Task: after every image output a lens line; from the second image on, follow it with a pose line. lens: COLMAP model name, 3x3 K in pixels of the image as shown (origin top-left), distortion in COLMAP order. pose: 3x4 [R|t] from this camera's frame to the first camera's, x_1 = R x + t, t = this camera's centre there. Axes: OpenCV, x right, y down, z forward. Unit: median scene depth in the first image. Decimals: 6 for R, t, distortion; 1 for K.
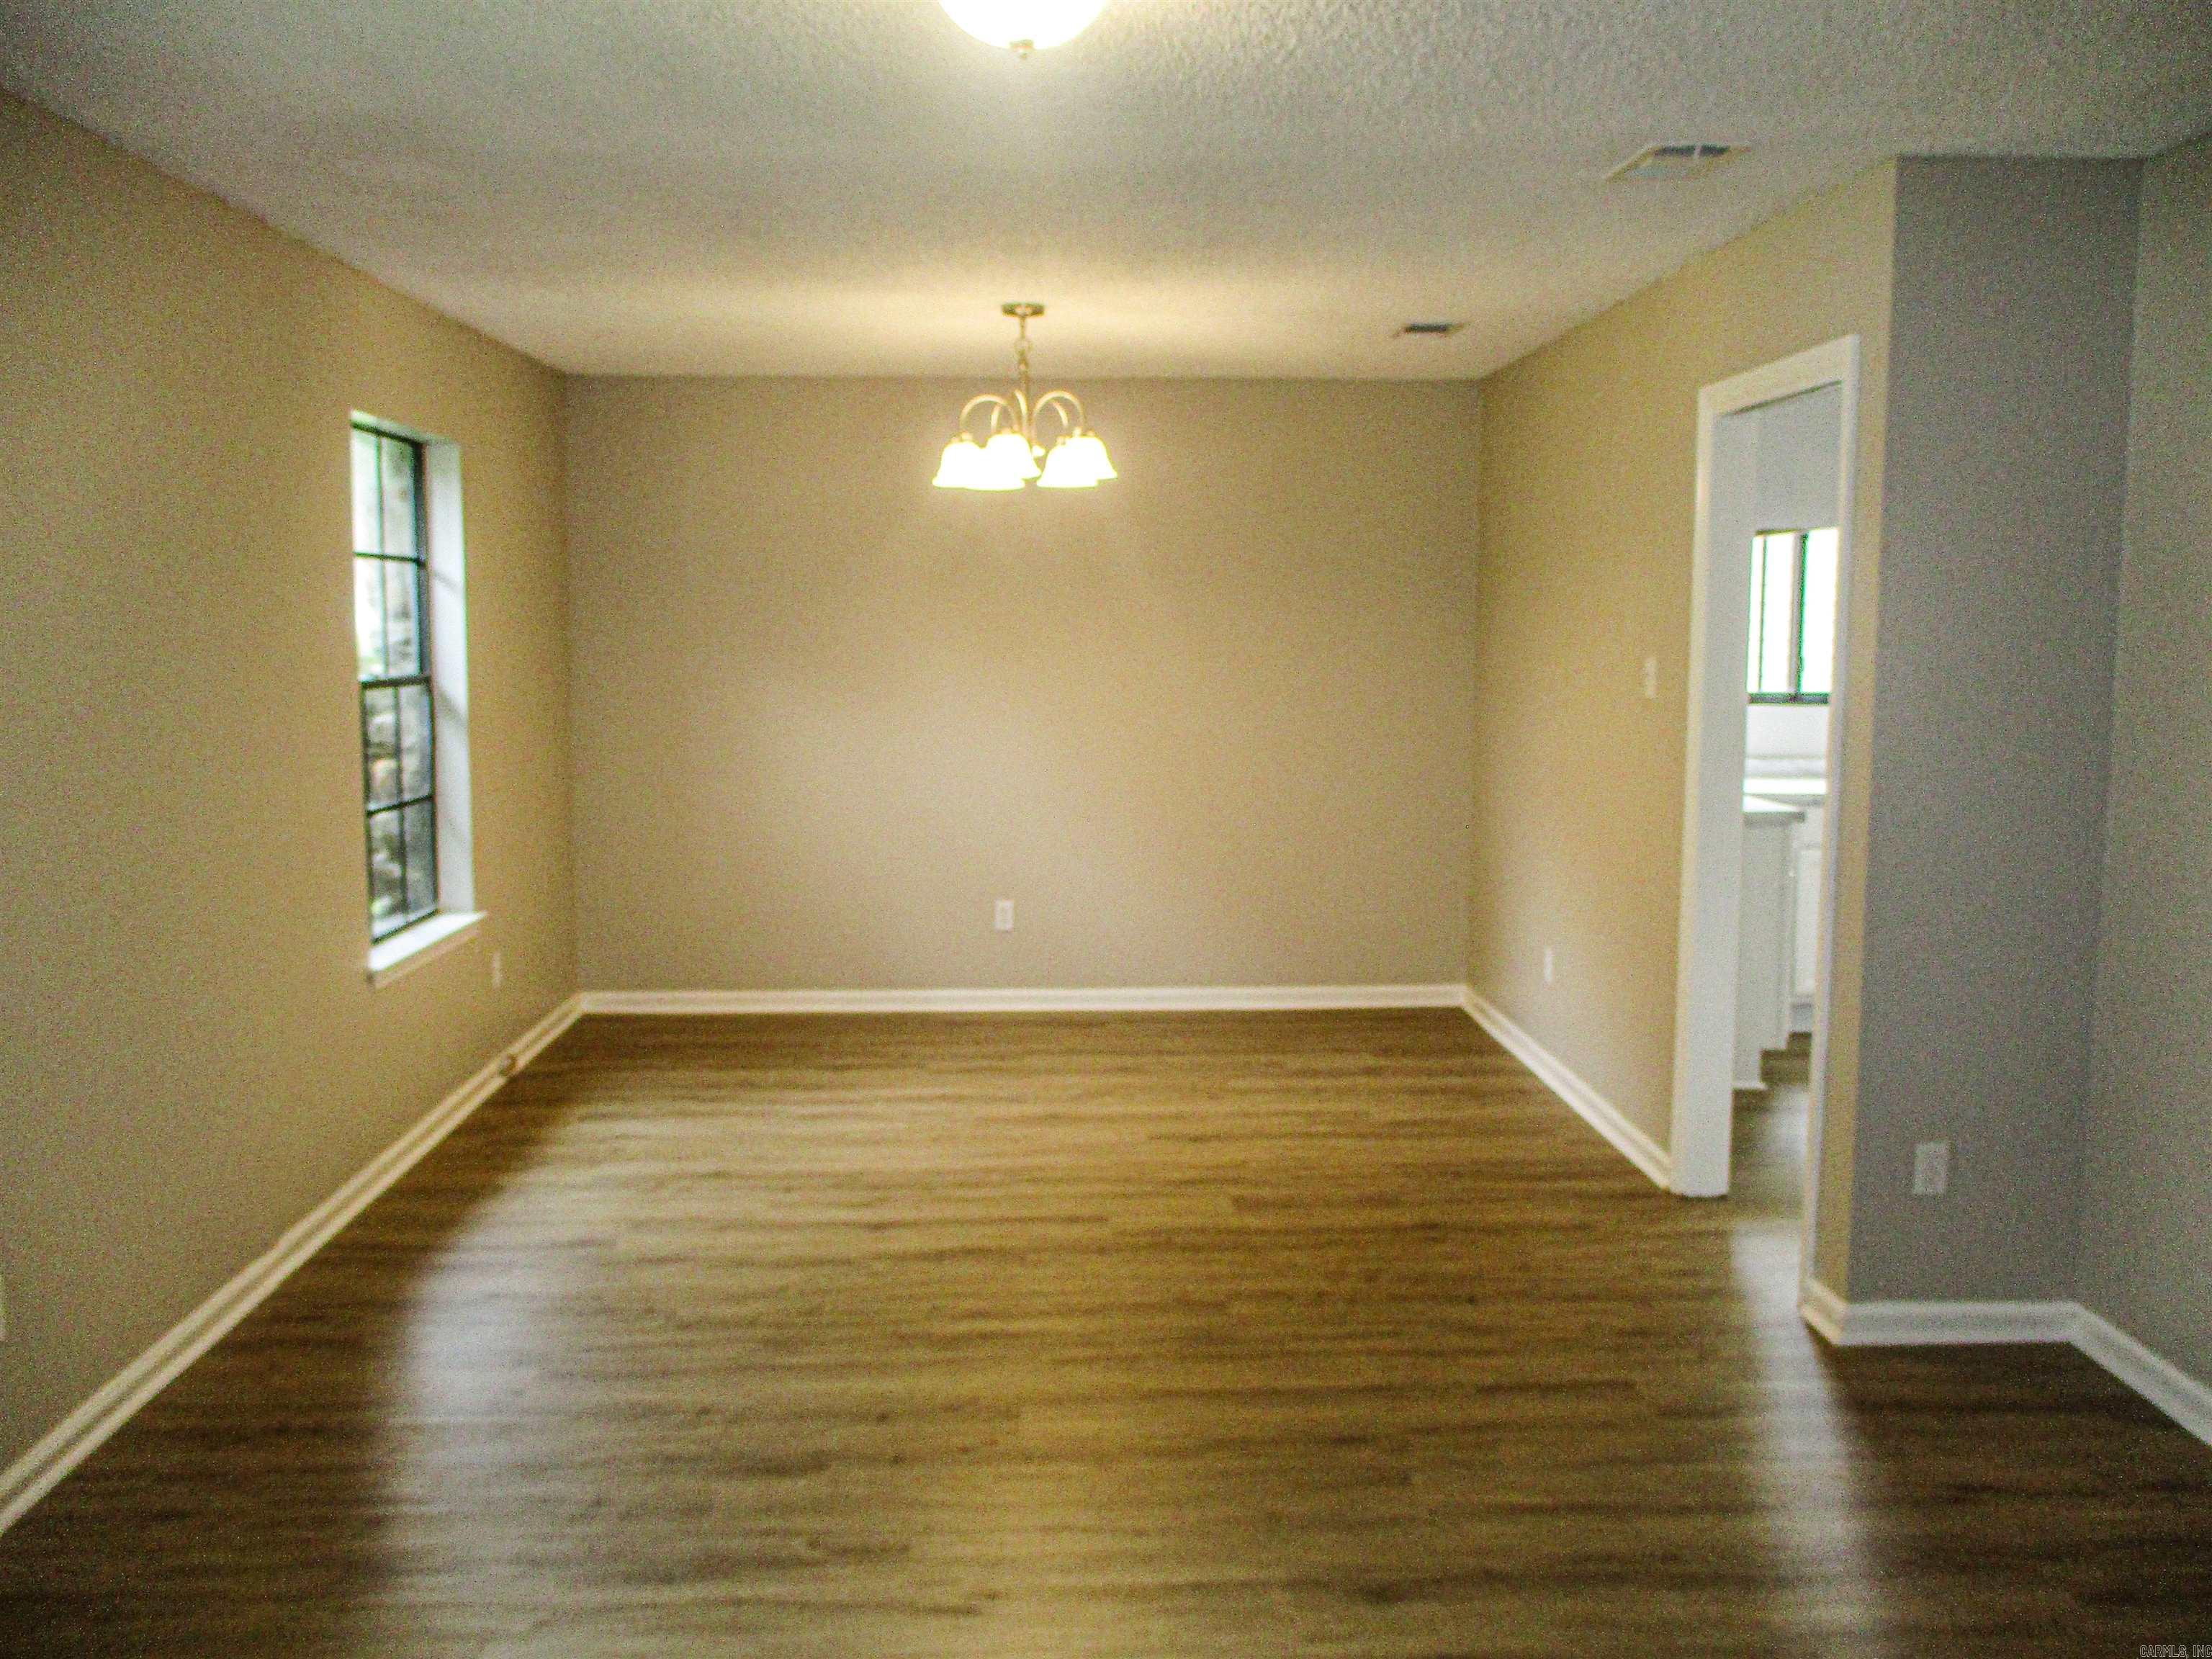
lens RADIAL K [[1877.0, 0, 1099.0], [0, 1877.0, 826.1], [0, 0, 1]] dist [0.002766, -0.003354]
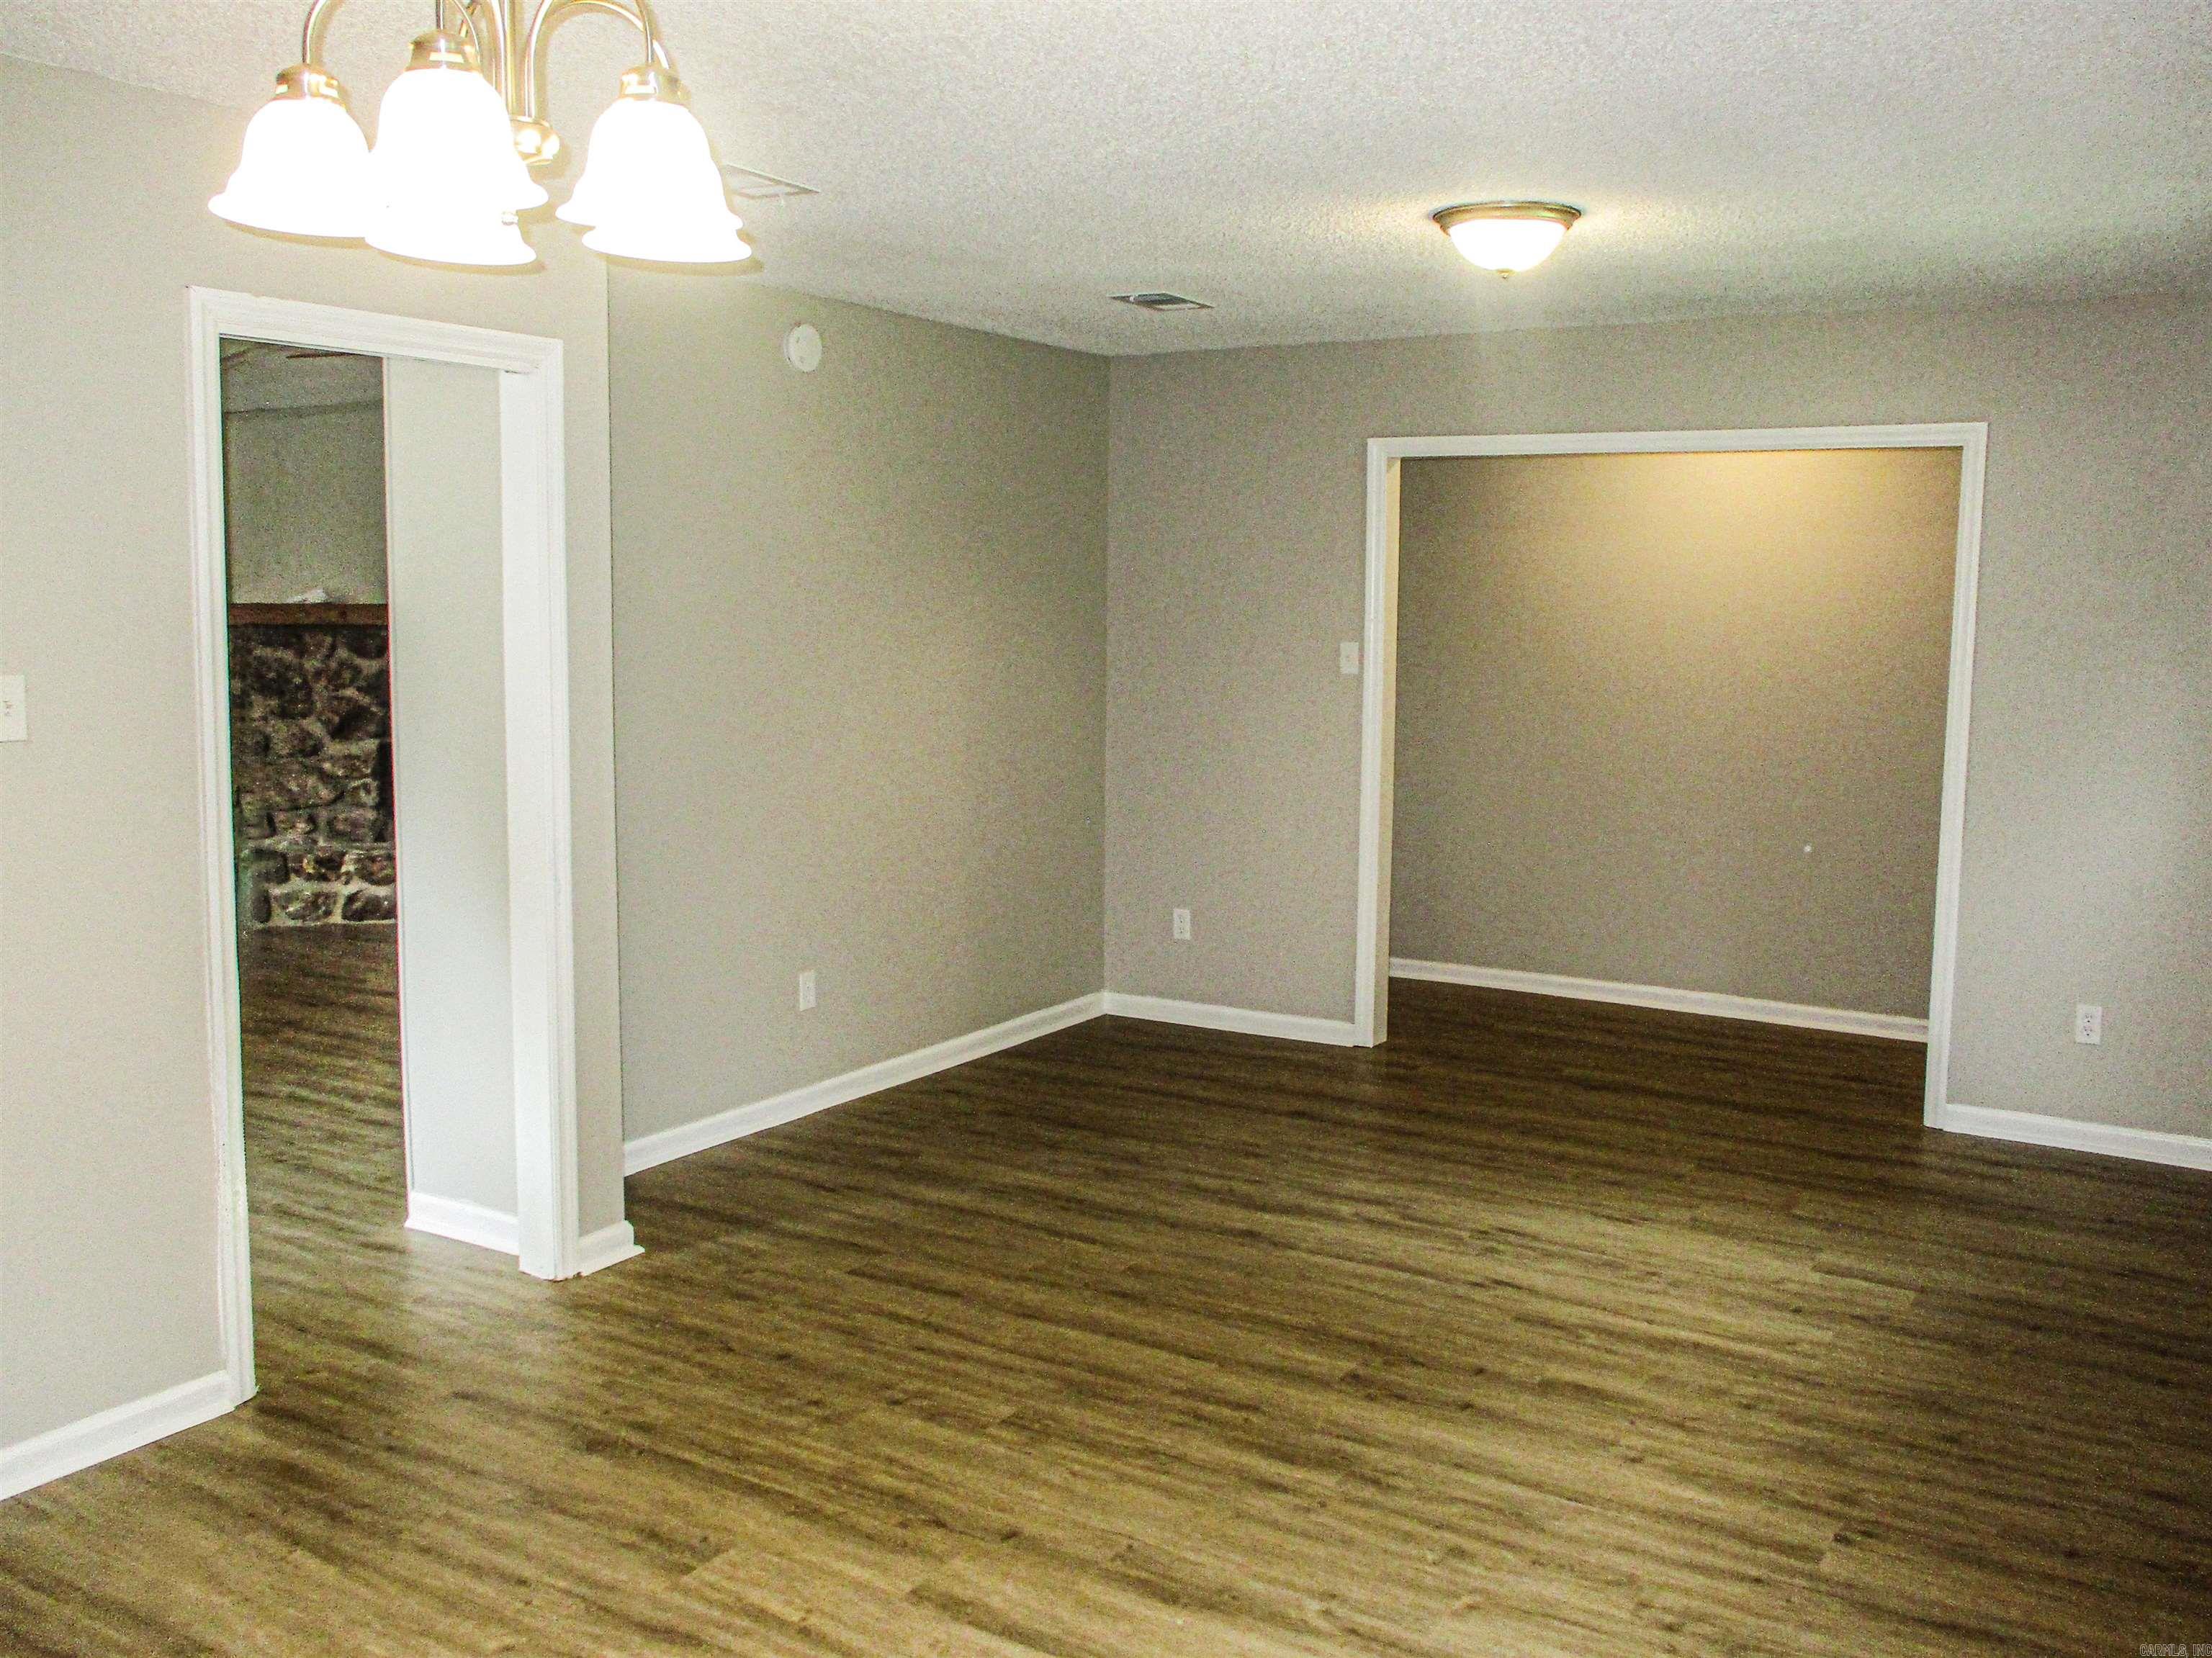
lens RADIAL K [[1876.8, 0, 1099.0], [0, 1876.8, 825.6], [0, 0, 1]] dist [0.002766, -0.003354]
pose [[-0.828688, -0.064674, 0.555962, -0.441501], [0.060617, 0.977089, 0.204017, -0.189976], [-0.556419, 0.202767, -0.805782, 1.657636]]
